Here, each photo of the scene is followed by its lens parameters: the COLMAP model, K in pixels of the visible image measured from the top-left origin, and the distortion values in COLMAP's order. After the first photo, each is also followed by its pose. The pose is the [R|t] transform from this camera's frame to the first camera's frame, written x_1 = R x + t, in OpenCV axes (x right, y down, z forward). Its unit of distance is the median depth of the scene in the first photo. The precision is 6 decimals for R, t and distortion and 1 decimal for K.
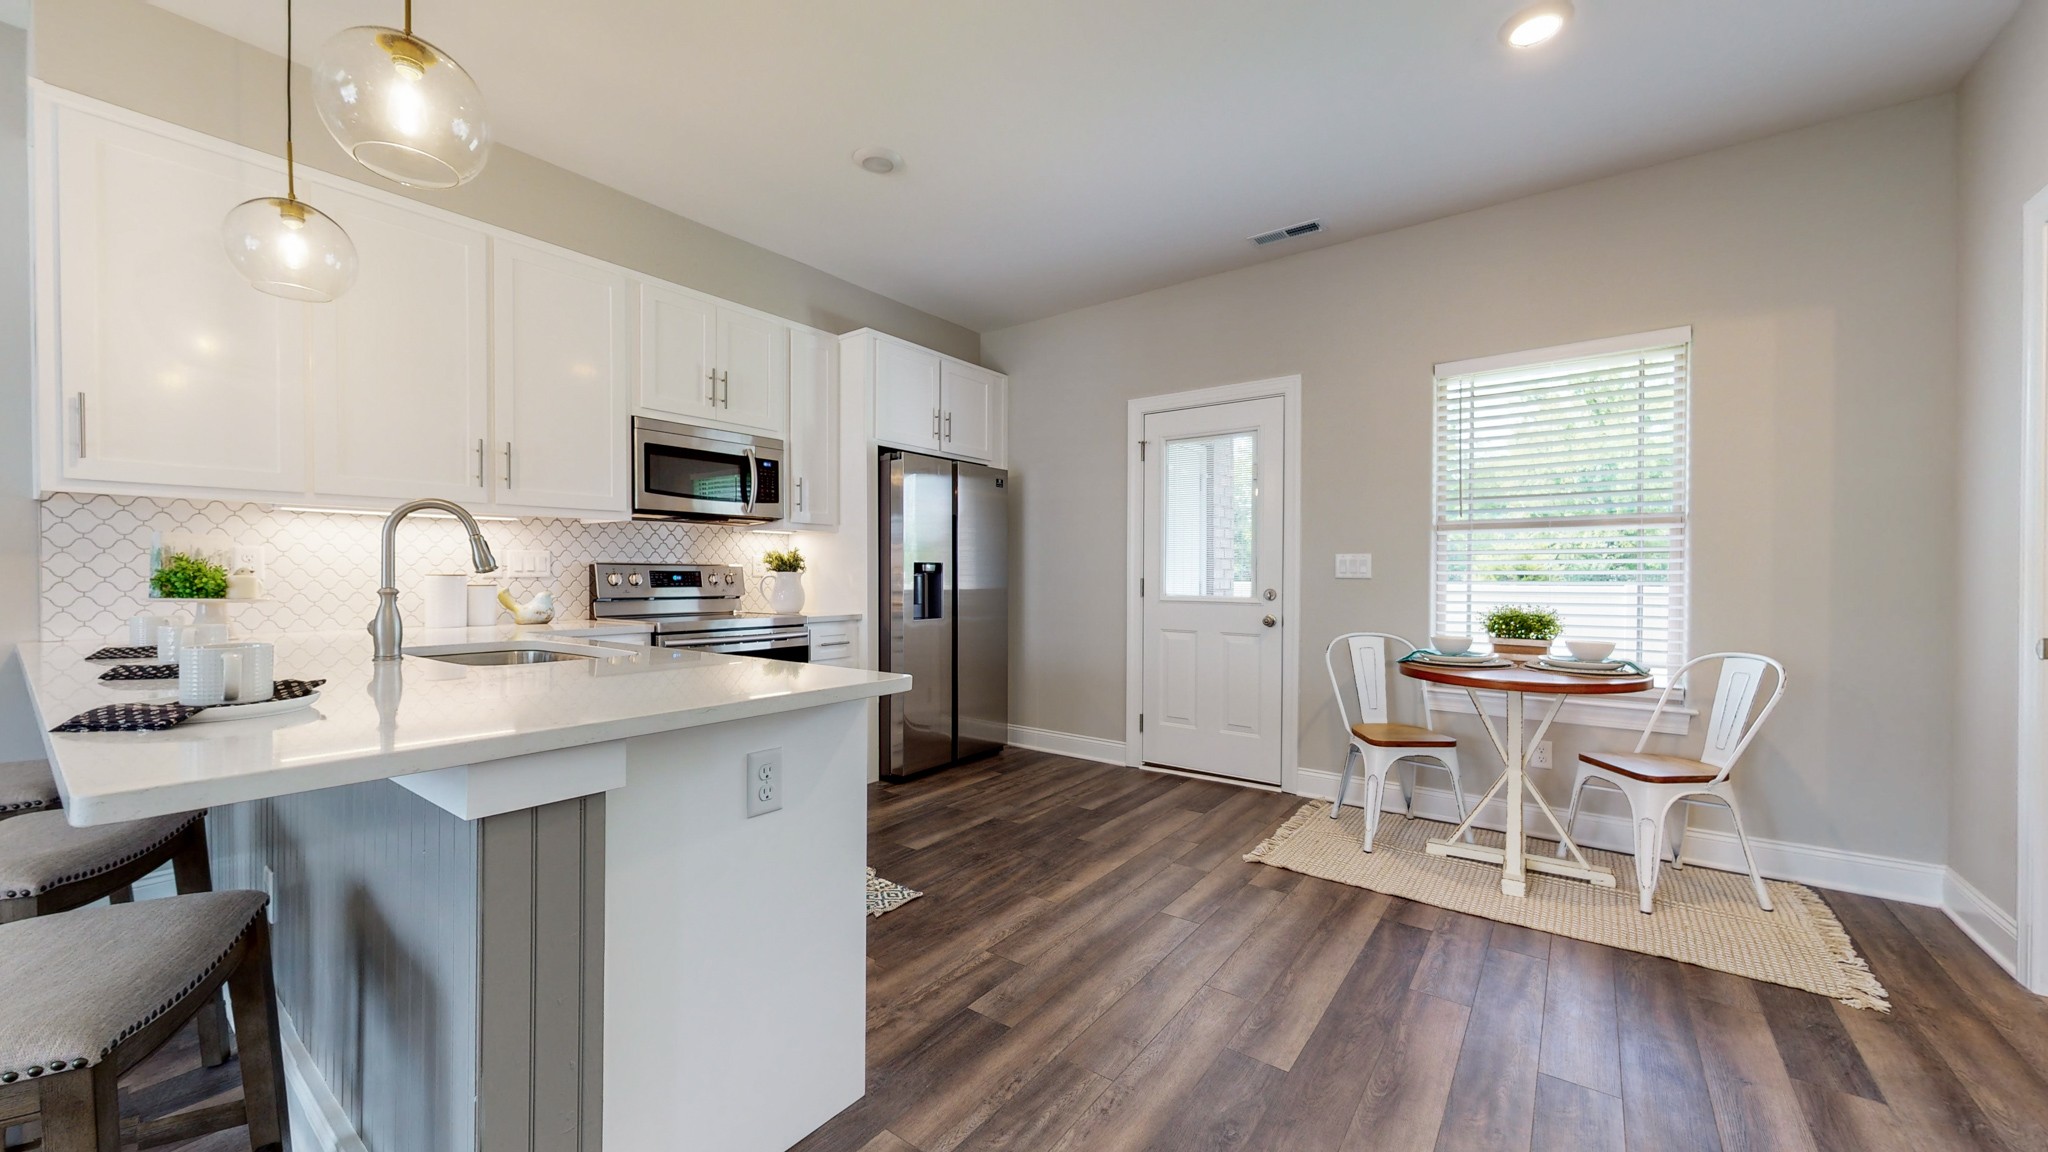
lens RADIAL K [[752.4, 0, 1024.0], [0, 752.4, 576.0], [0, 0, 1]] dist [-0.000638, 0.000041]
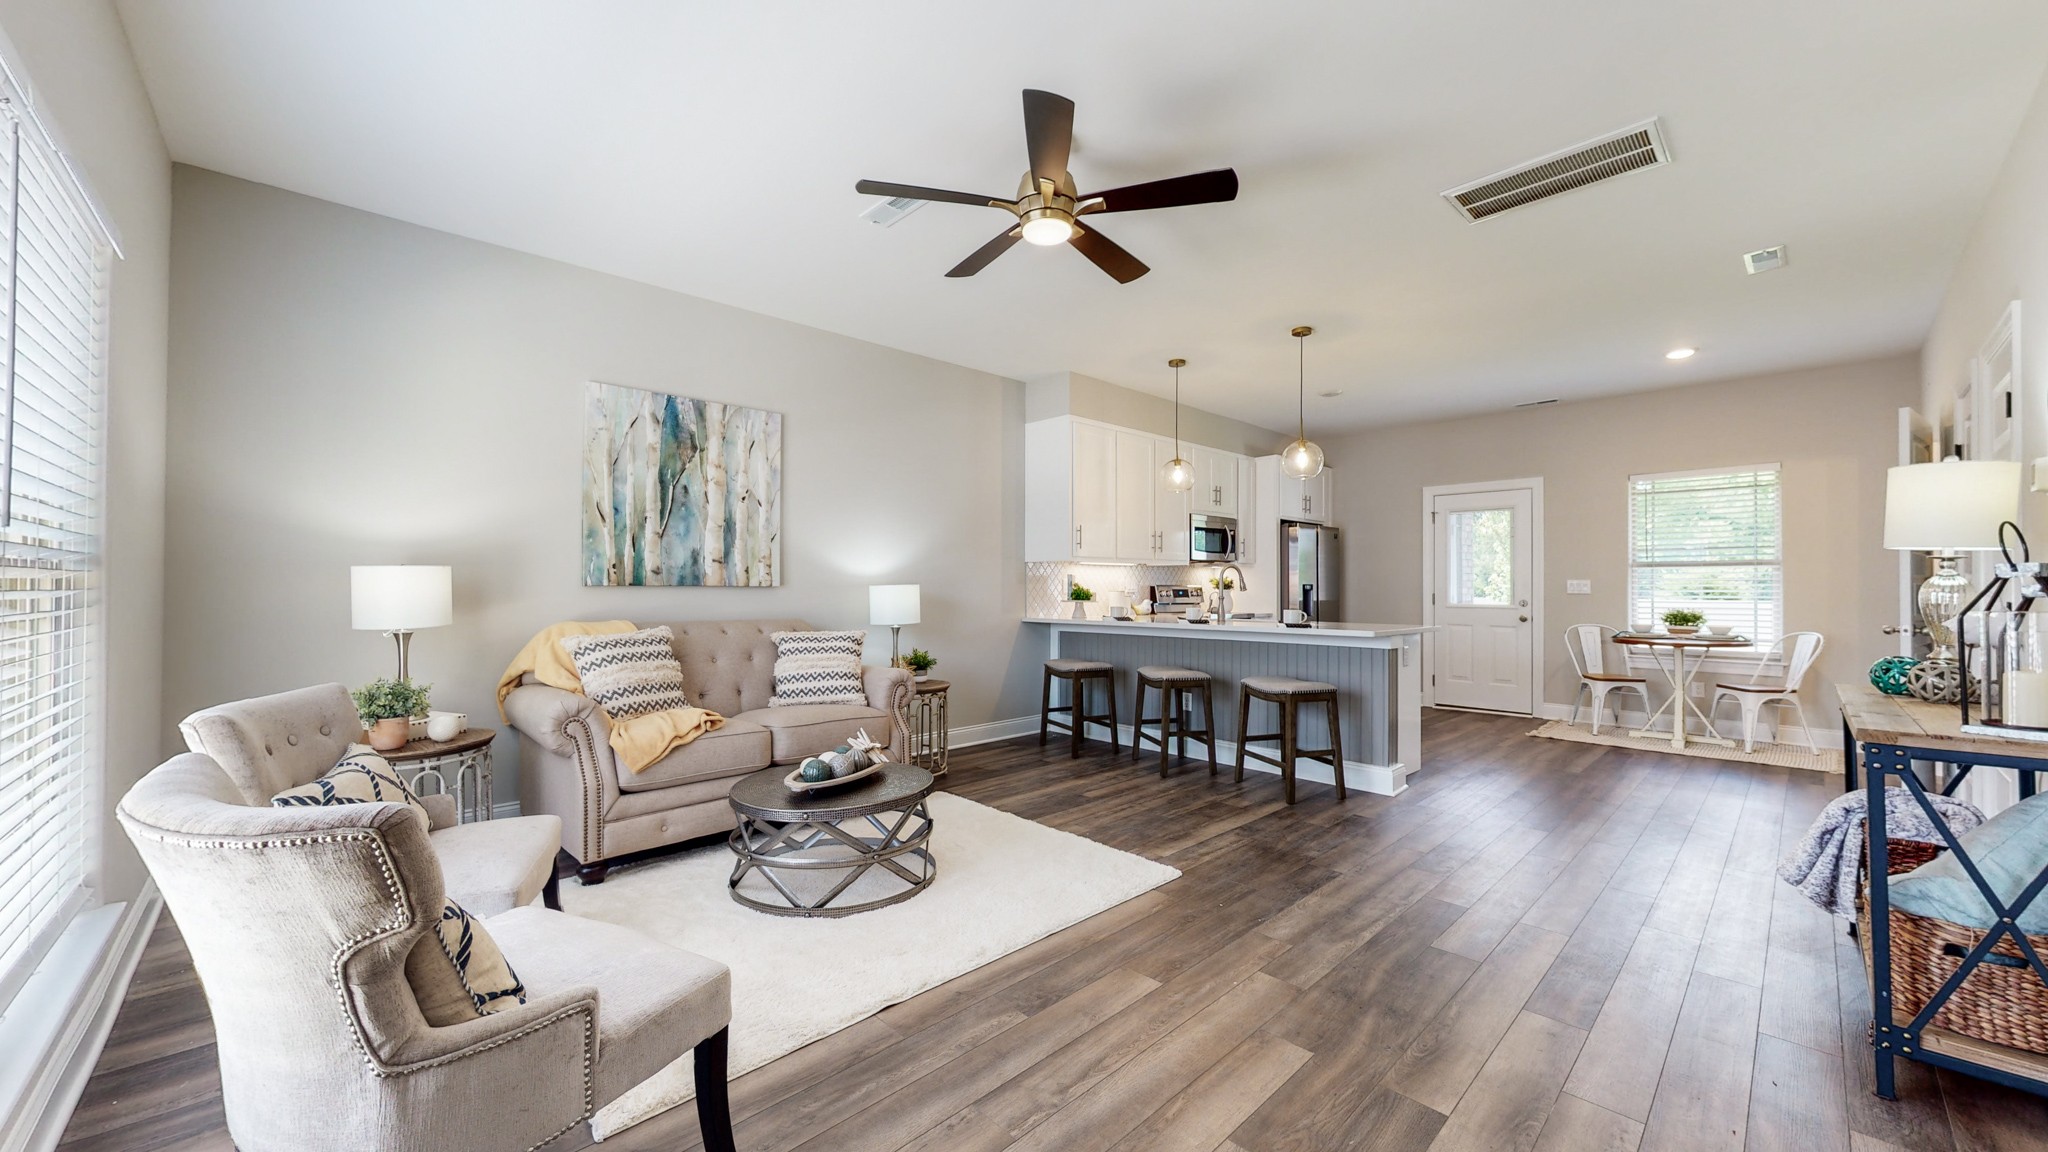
lens RADIAL K [[752.4, 0, 1024.0], [0, 752.4, 576.0], [0, 0, 1]] dist [-0.000638, 0.000041]
pose [[0.985945, -0.001485, -0.167061, -0.577785], [-0.001700, 0.999820, -0.018918, -0.003487], [0.167059, 0.018936, 0.985765, -1.004788]]
